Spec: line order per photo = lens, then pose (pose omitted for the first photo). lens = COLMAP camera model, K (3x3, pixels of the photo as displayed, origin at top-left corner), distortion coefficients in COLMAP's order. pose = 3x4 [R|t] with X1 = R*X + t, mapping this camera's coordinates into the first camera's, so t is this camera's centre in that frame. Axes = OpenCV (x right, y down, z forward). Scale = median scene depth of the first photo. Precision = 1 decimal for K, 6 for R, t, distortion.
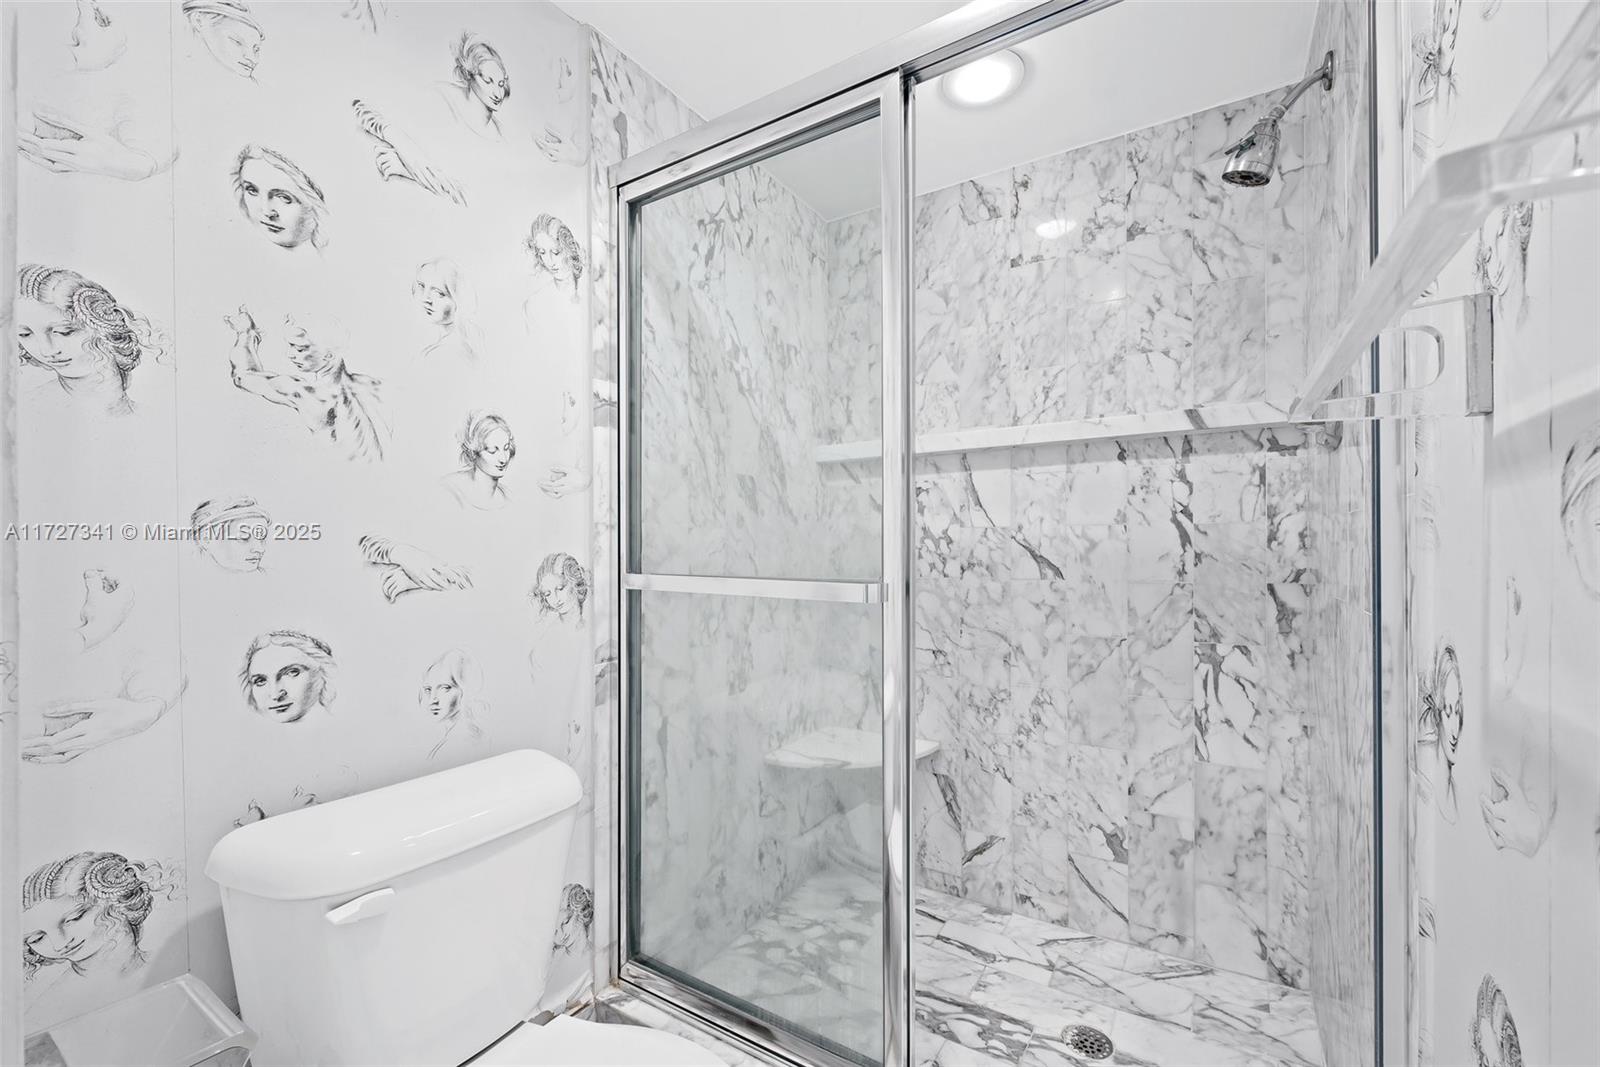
lens RADIAL K [[699.5, 0, 800.0], [0, 699.5, 533.5], [0, 0, 1]] dist [0.001503, 0.000075]
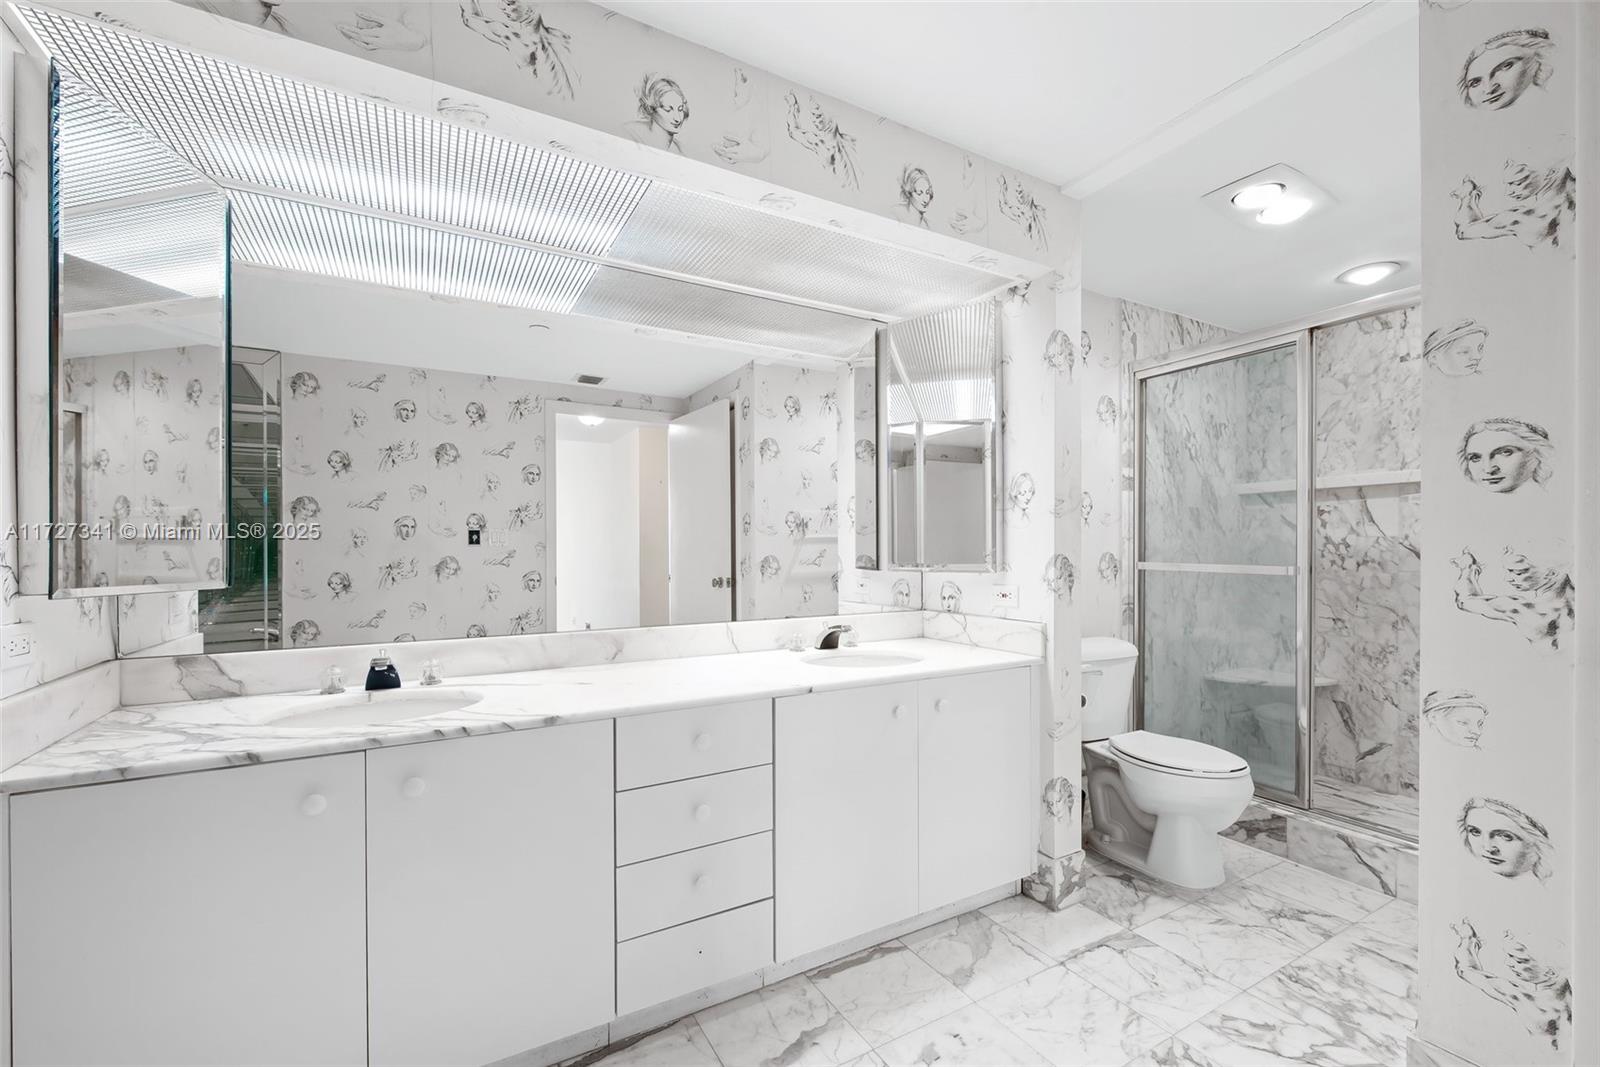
lens RADIAL K [[664.2, 0, 794.2], [0, 664.2, 549.6], [0, 0, 1]] dist [-0.002077, 0.000009]
pose [[0.870383, 0.002718, -0.492367, -0.120773], [0.007047, 0.999814, 0.017977, -0.015144], [0.492324, -0.019117, 0.870202, -0.839172]]
